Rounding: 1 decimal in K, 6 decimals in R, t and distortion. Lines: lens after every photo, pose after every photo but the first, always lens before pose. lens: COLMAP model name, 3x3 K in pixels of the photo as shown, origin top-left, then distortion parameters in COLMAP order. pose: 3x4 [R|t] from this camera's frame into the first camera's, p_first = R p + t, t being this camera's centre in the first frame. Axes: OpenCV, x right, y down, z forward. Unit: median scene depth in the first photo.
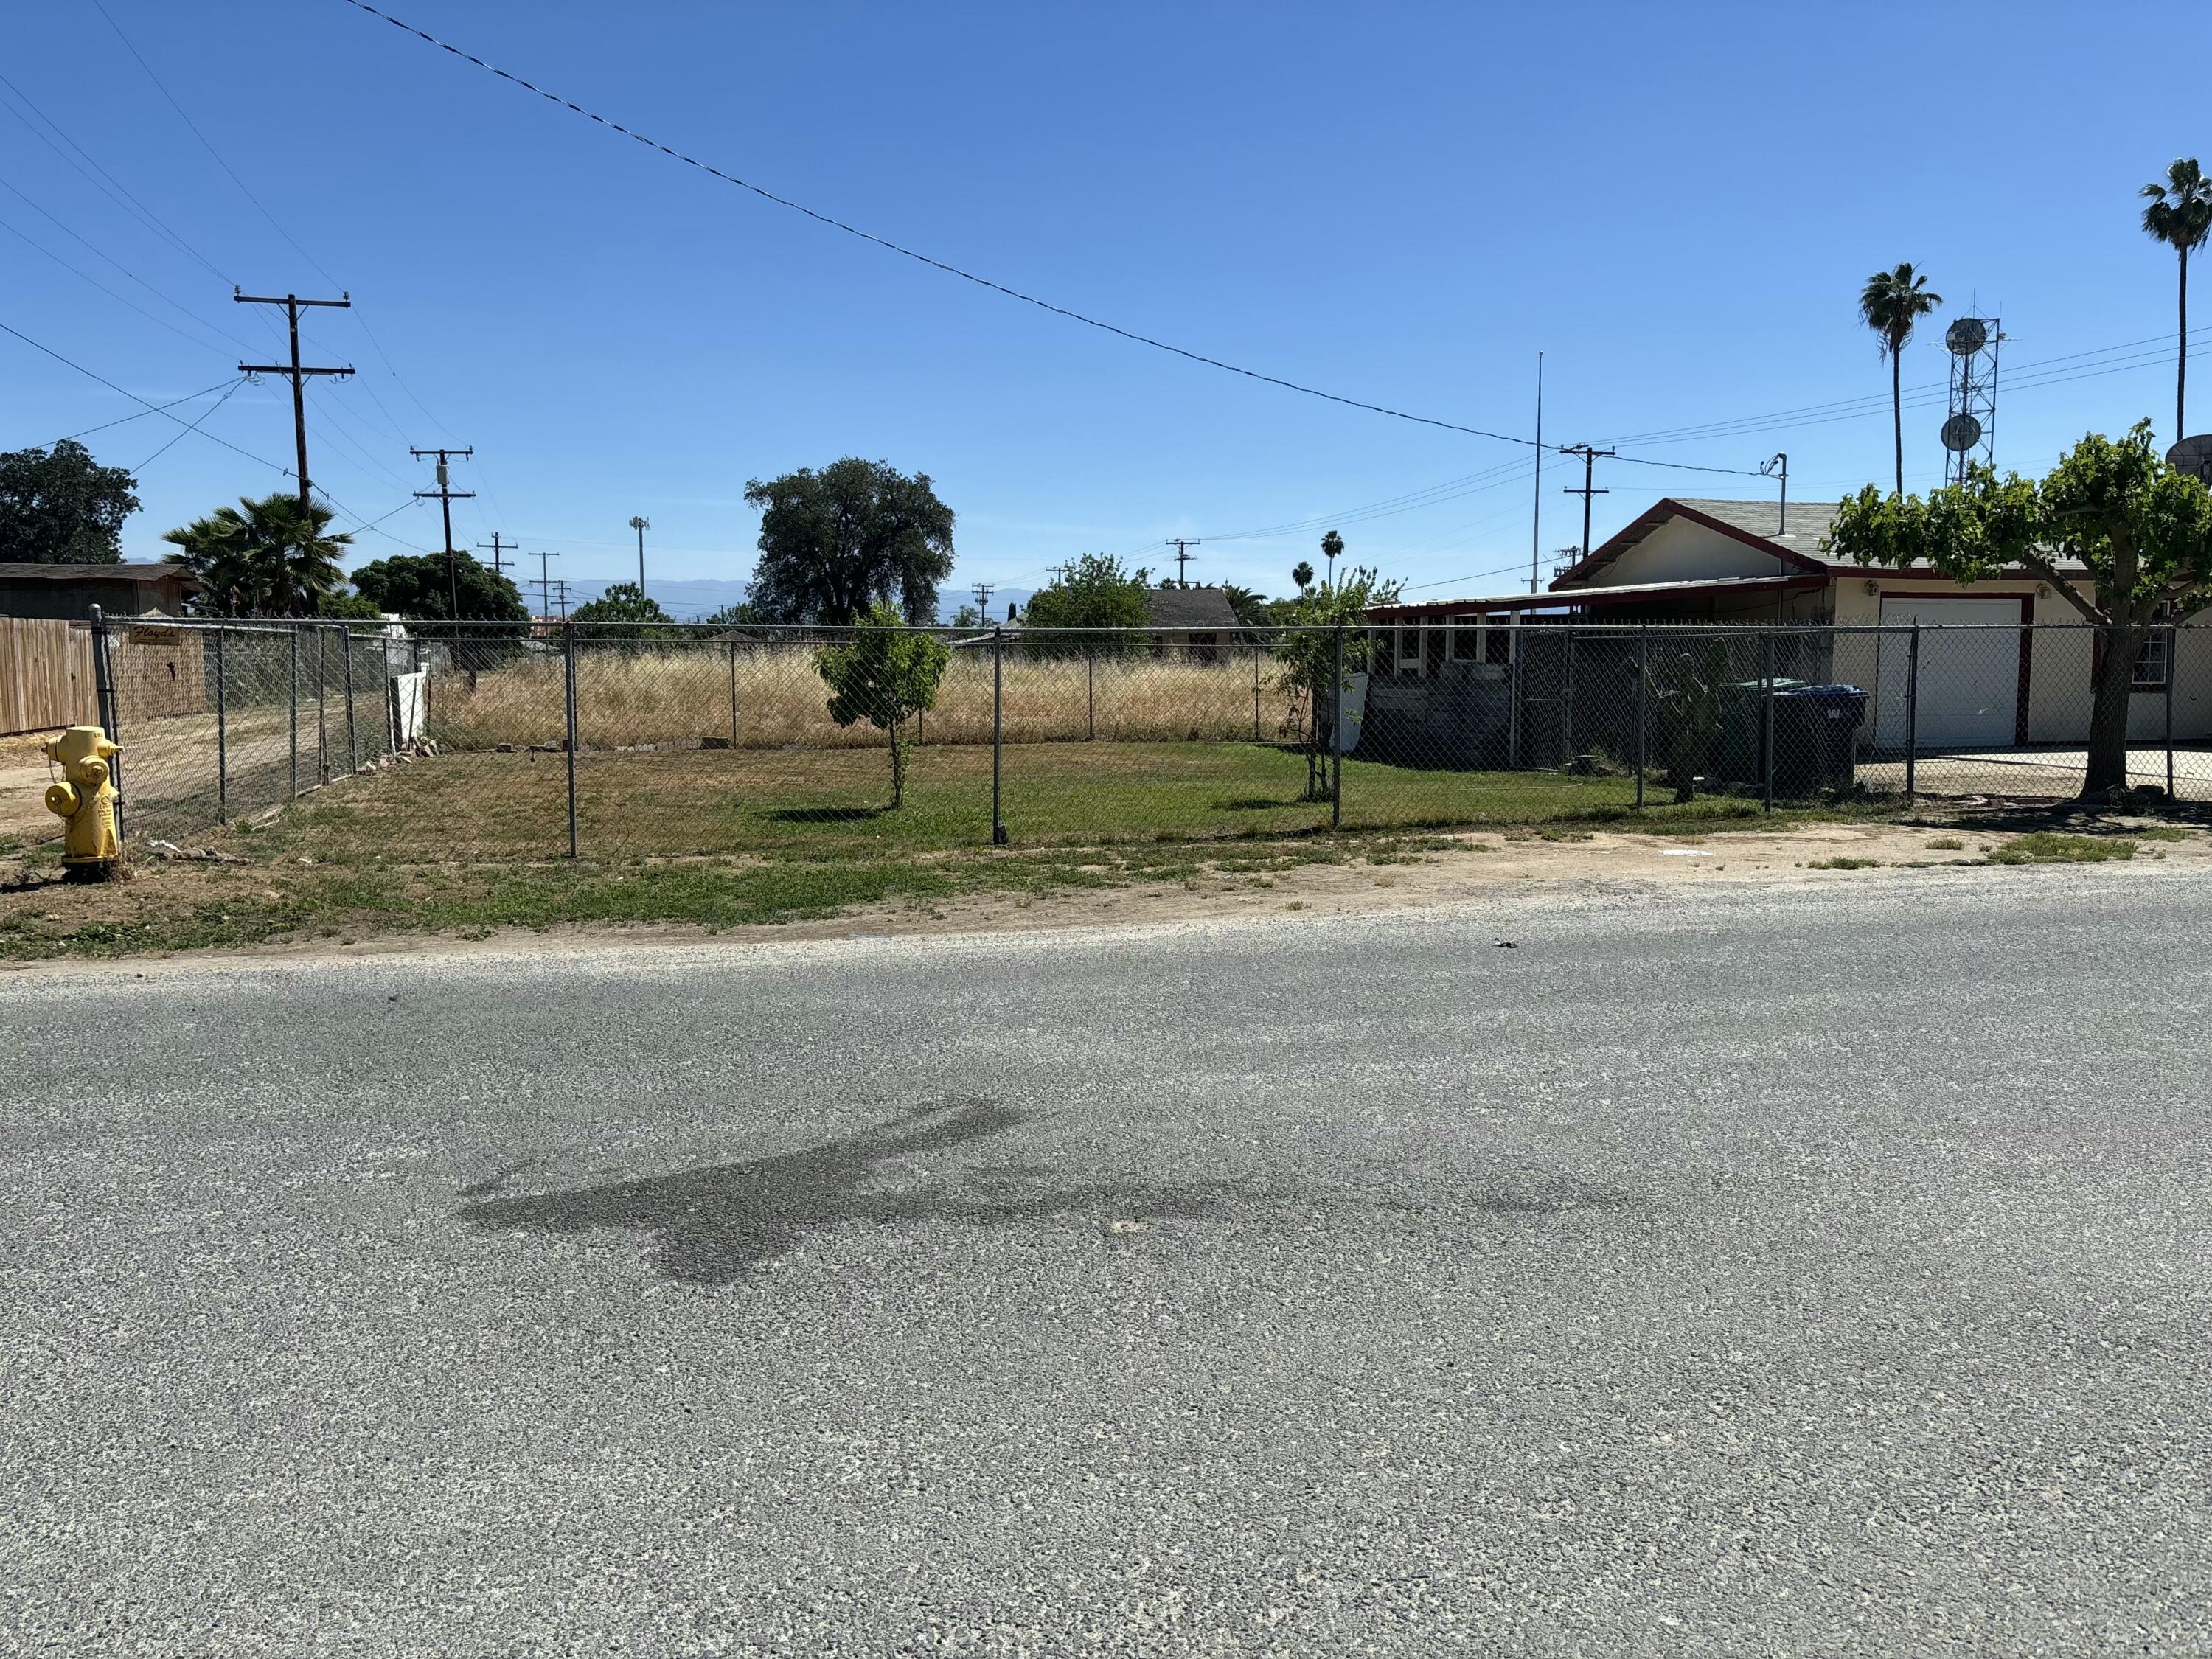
lens RADIAL K [[1672.5, 0, 1108.7], [0, 1672.5, 841.3], [0, 0, 1]] dist [0.066078, -0.083178]
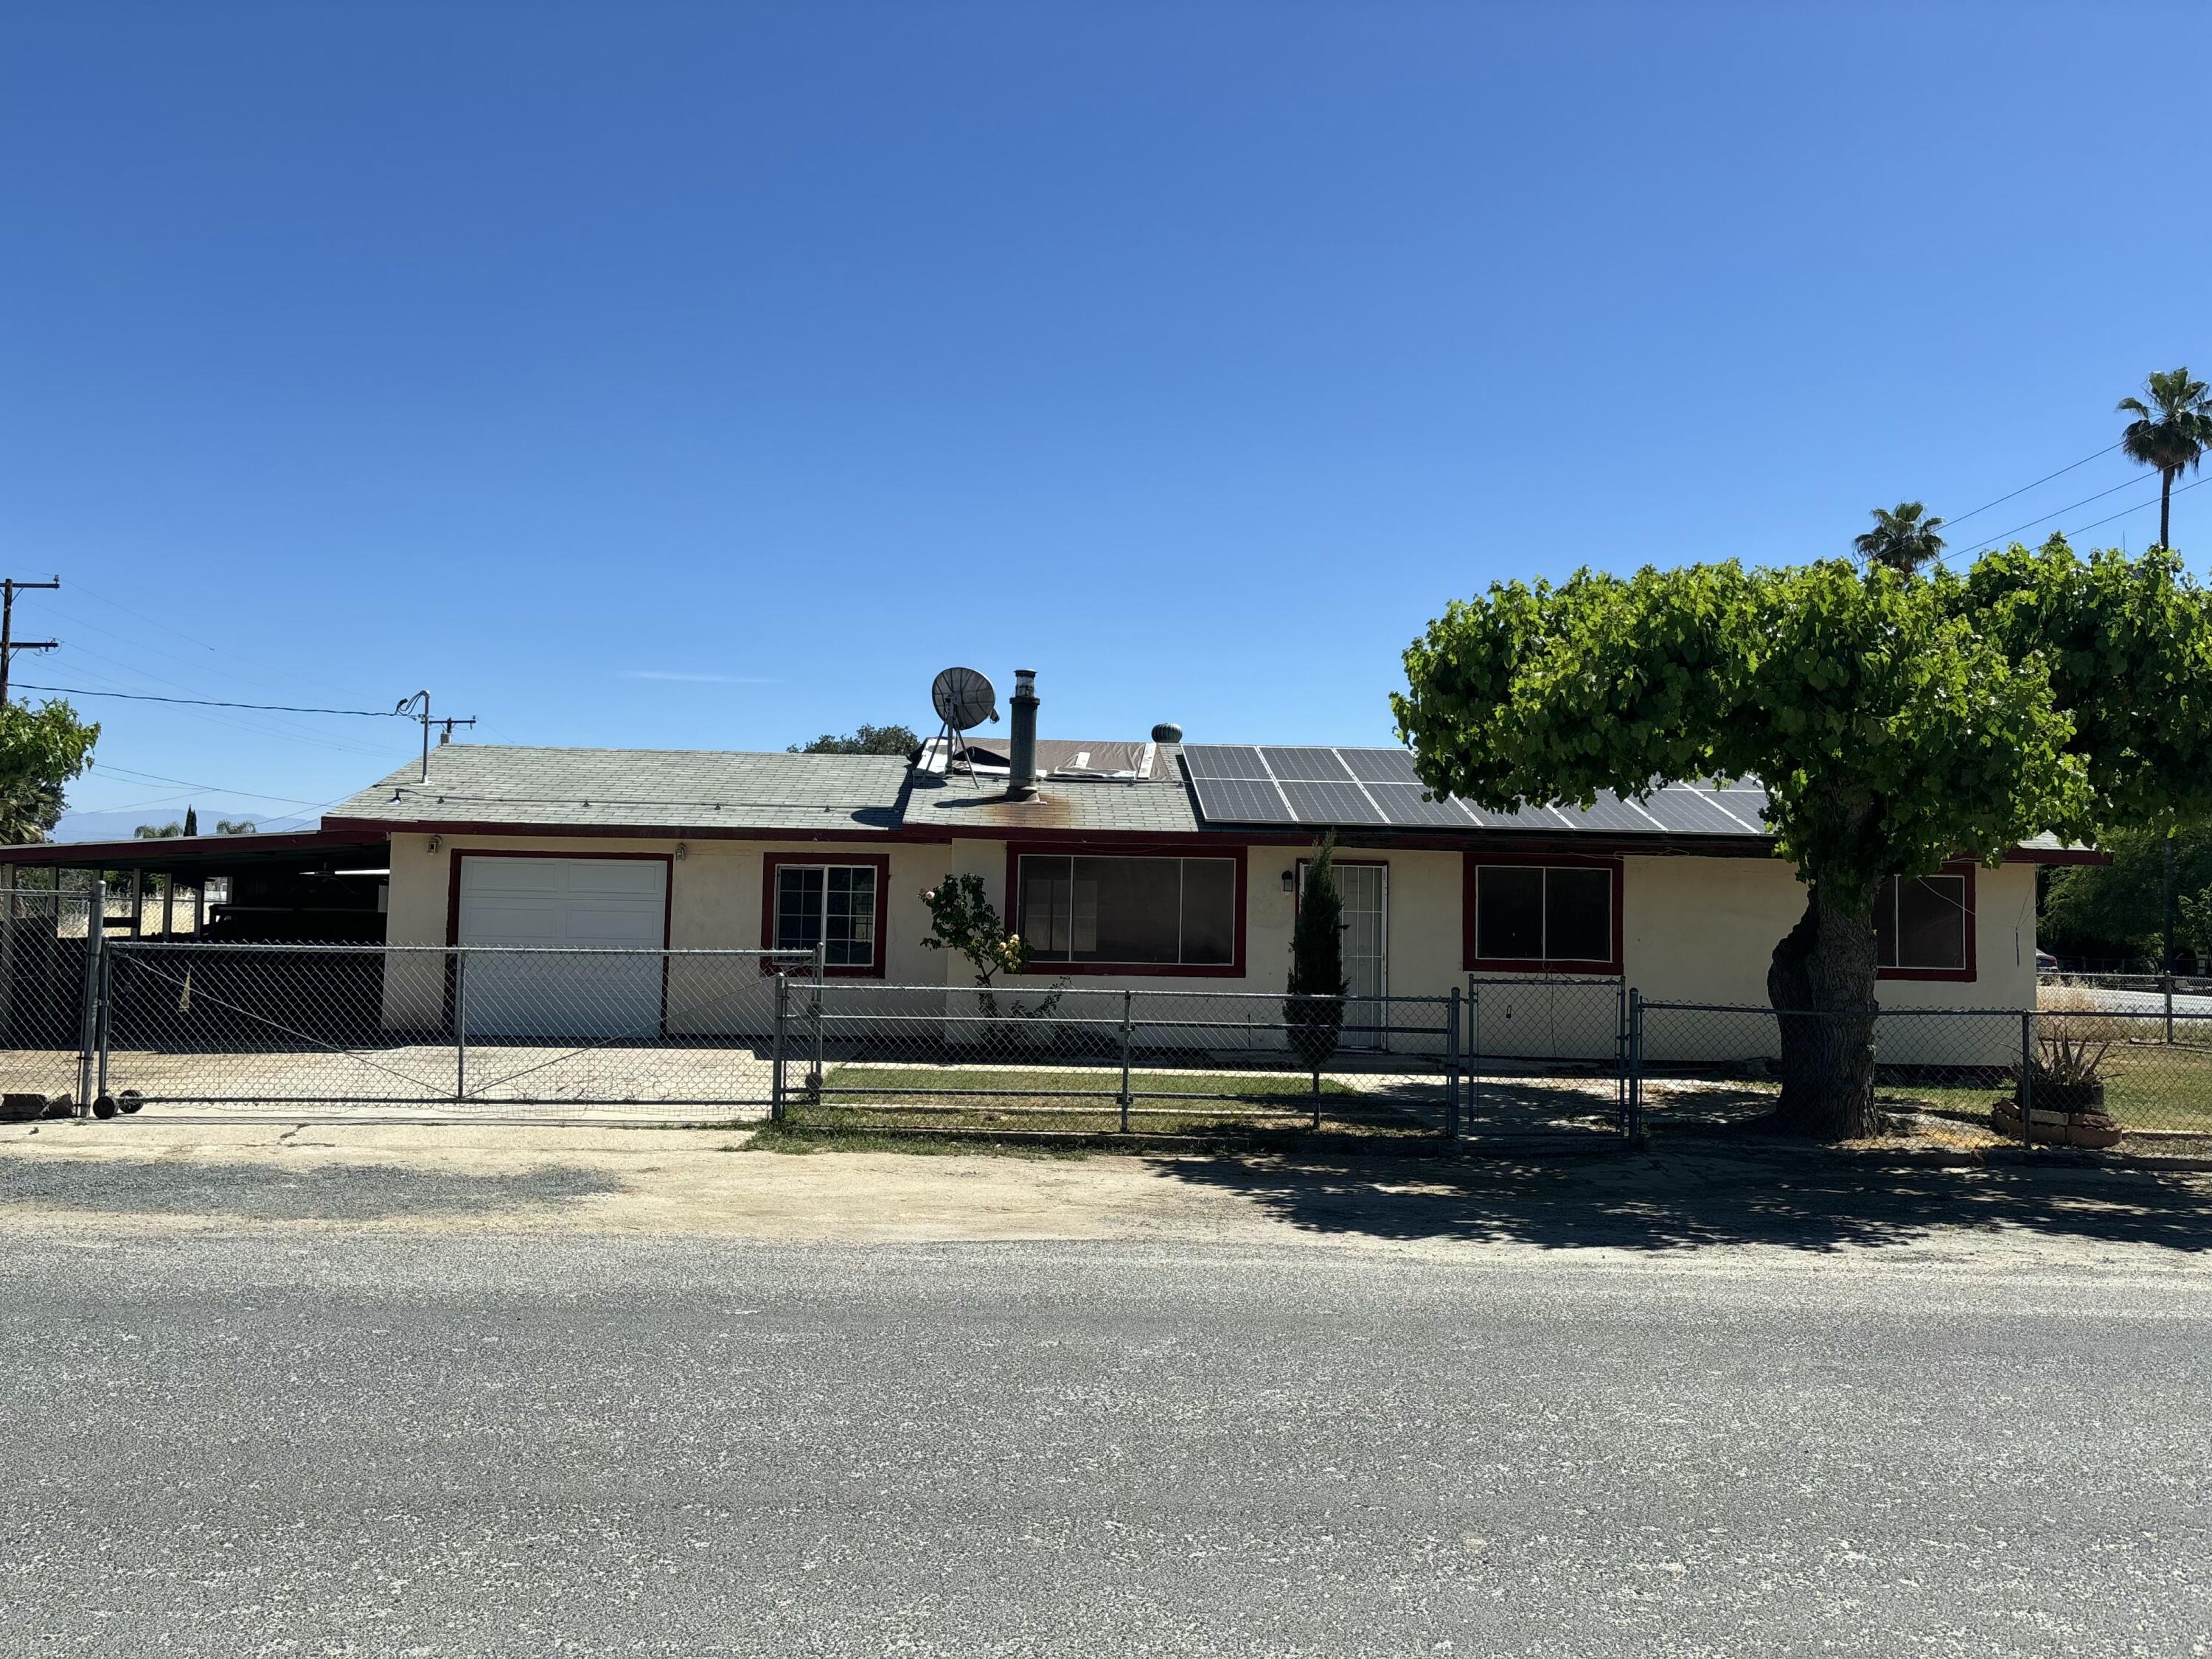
lens RADIAL K [[1670.5, 0, 1106.0], [0, 1670.5, 829.5], [0, 0, 1]] dist [0.069598, -0.087774]
pose [[0.970423, 0.008023, -0.241278, 0.473418], [-0.047570, 0.986207, -0.158534, -0.019420], [0.236678, 0.165323, 0.957419, 0.134673]]
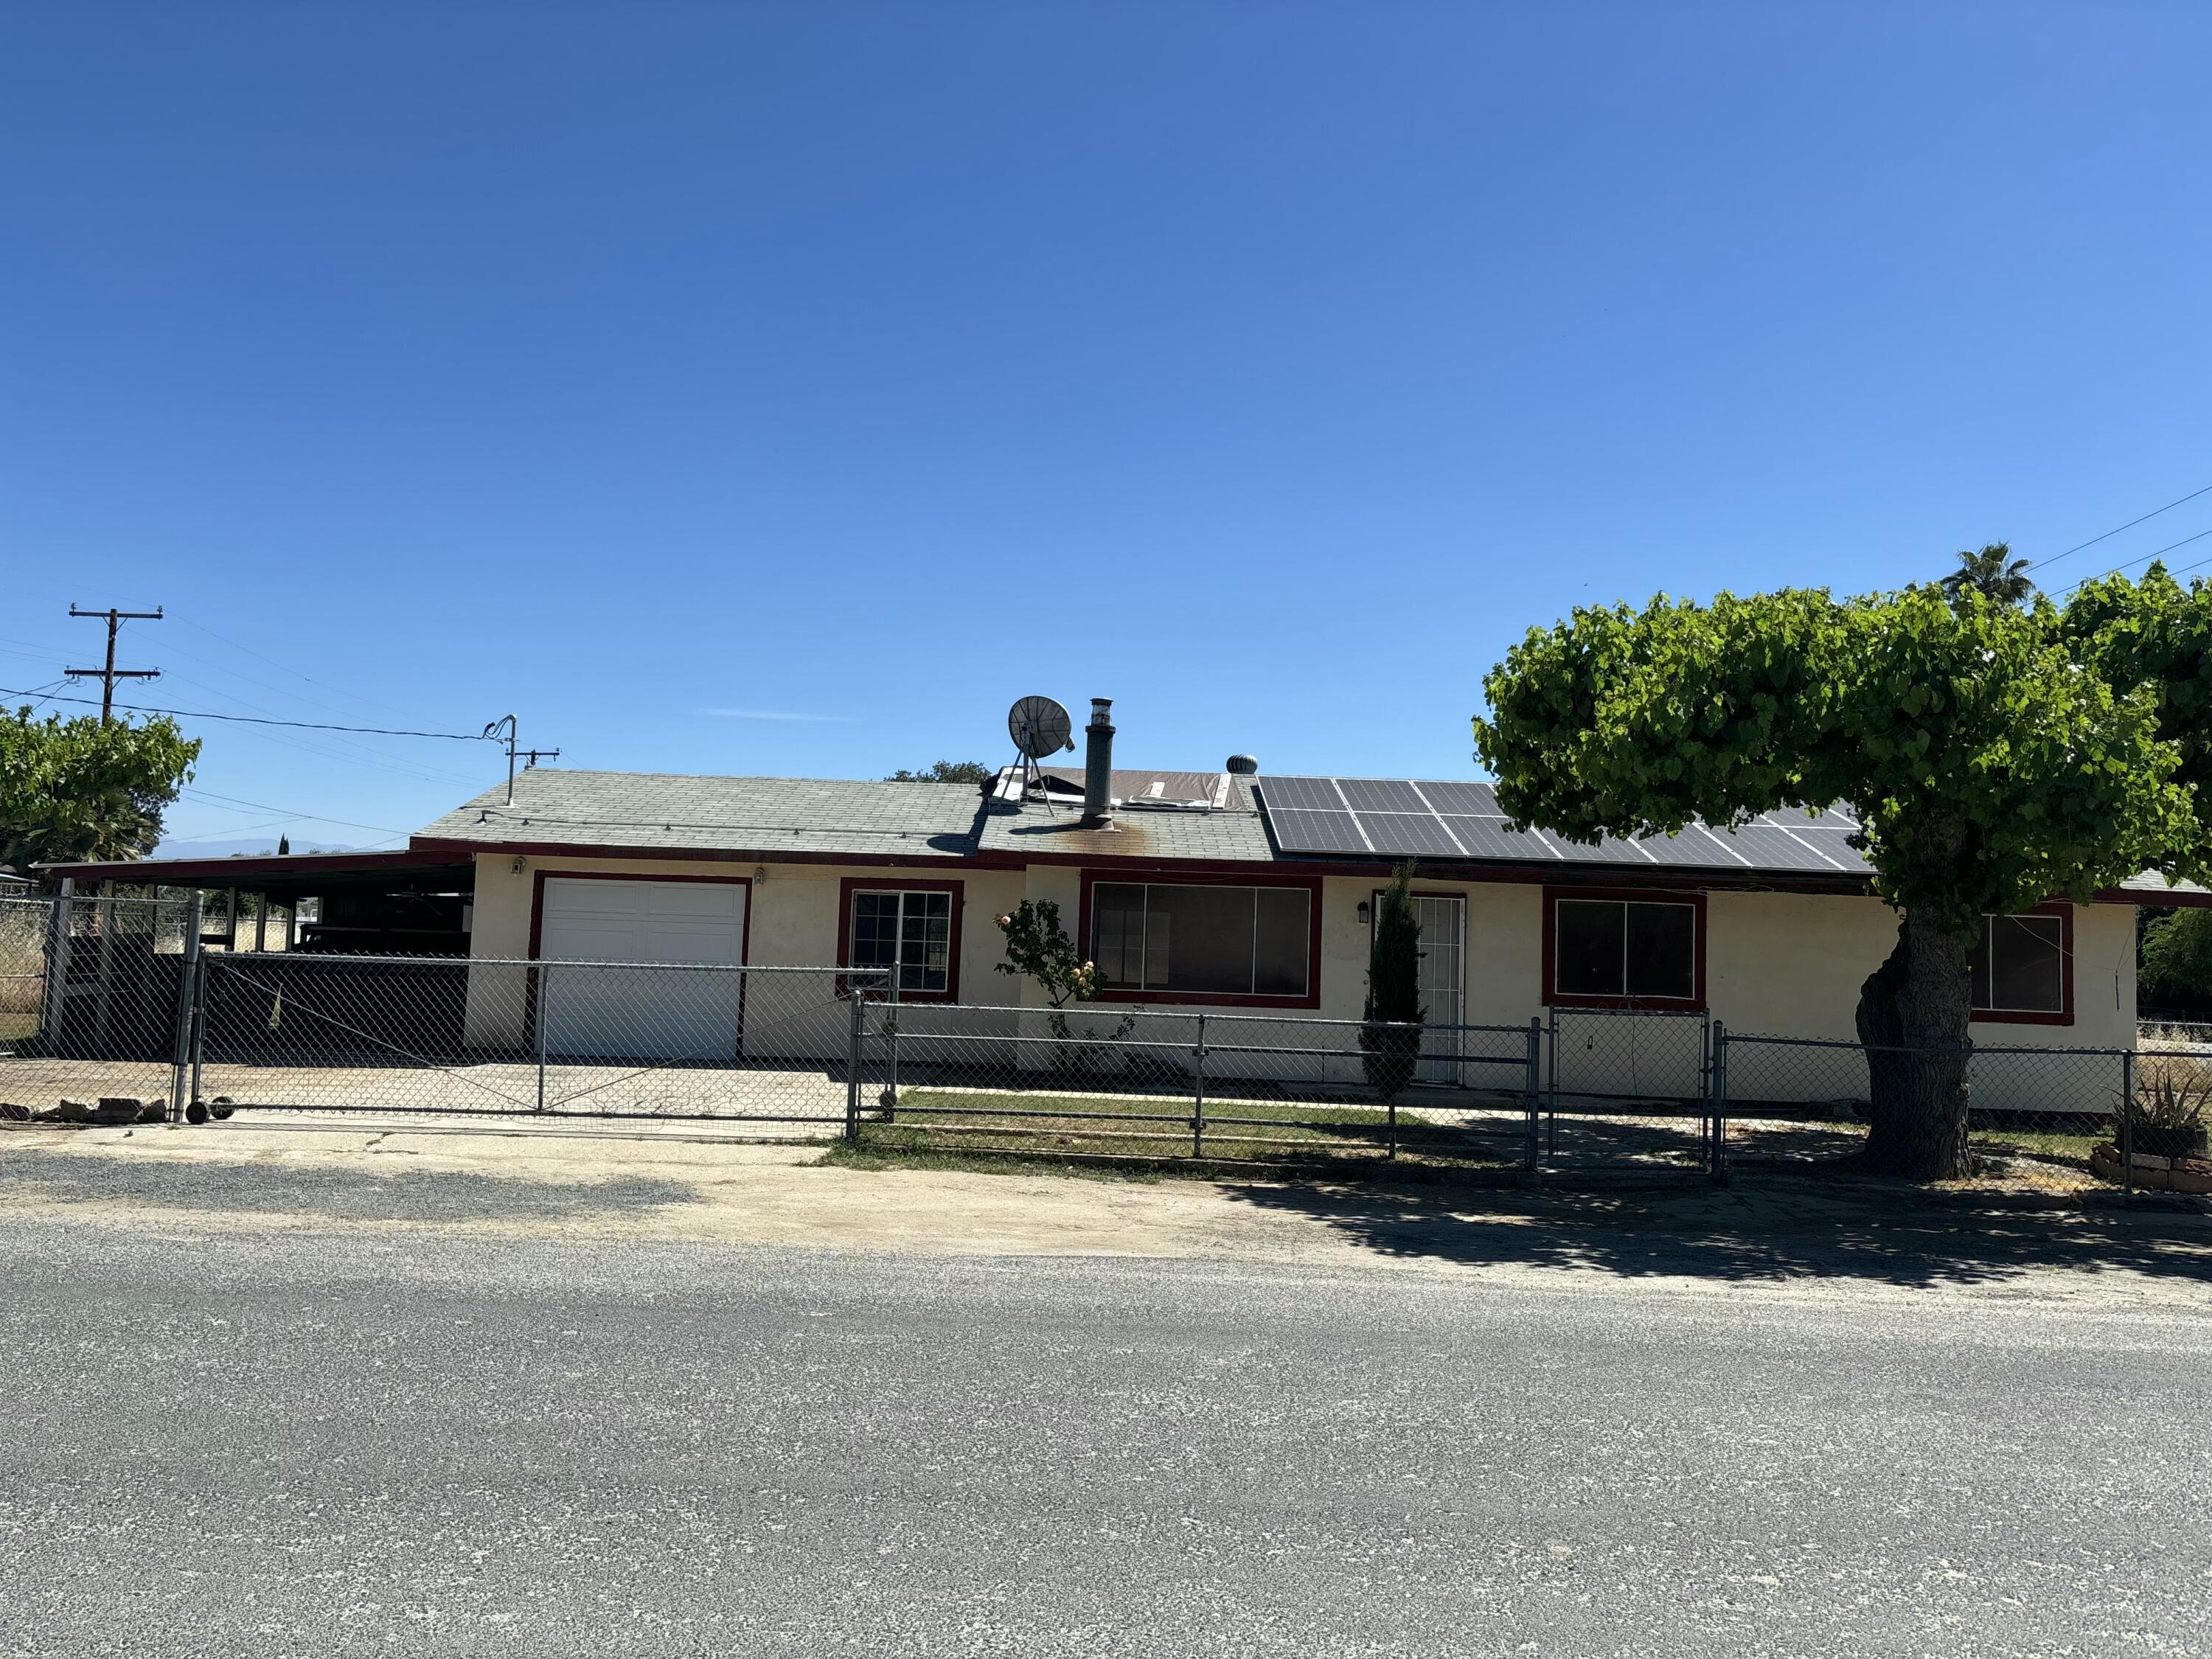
lens RADIAL K [[1672.5, 0, 1108.7], [0, 1672.5, 841.3], [0, 0, 1]] dist [0.066078, -0.083178]
pose [[0.959465, 0.014937, -0.281431, 0.472730], [-0.066035, 0.982711, -0.172971, -0.016470], [0.273982, 0.184544, 0.943863, 0.135280]]
